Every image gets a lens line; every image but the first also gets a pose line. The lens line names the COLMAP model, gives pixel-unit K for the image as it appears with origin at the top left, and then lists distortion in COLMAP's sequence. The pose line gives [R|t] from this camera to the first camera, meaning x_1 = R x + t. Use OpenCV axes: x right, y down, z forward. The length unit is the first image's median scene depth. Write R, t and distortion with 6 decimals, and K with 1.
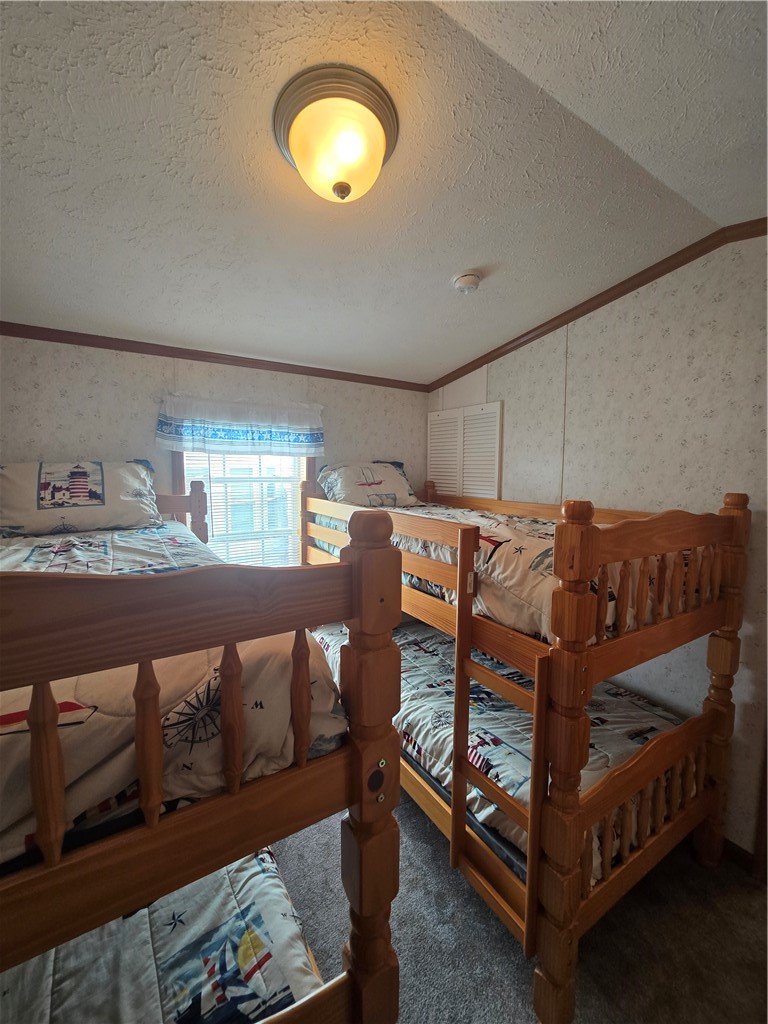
lens RADIAL K [[423.3, 0, 388.6], [0, 423.3, 508.6], [0, 0, 1]] dist [-0.000448, -0.001397]
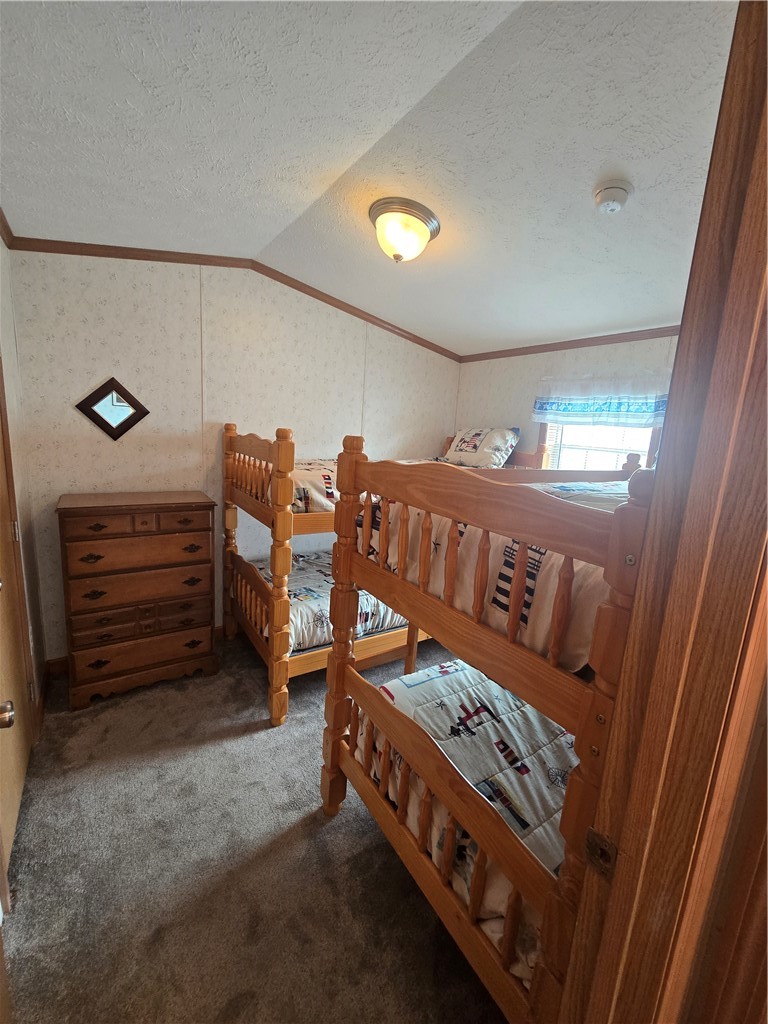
lens RADIAL K [[423.3, 0, 390.9], [0, 423.3, 509.6], [0, 0, 1]] dist [-0.000448, -0.001397]
pose [[0.022227, 0.174079, -0.984481, 0.928846], [-0.168679, 0.971260, 0.167933, -0.012840], [0.985420, 0.162329, 0.050952, 0.548500]]
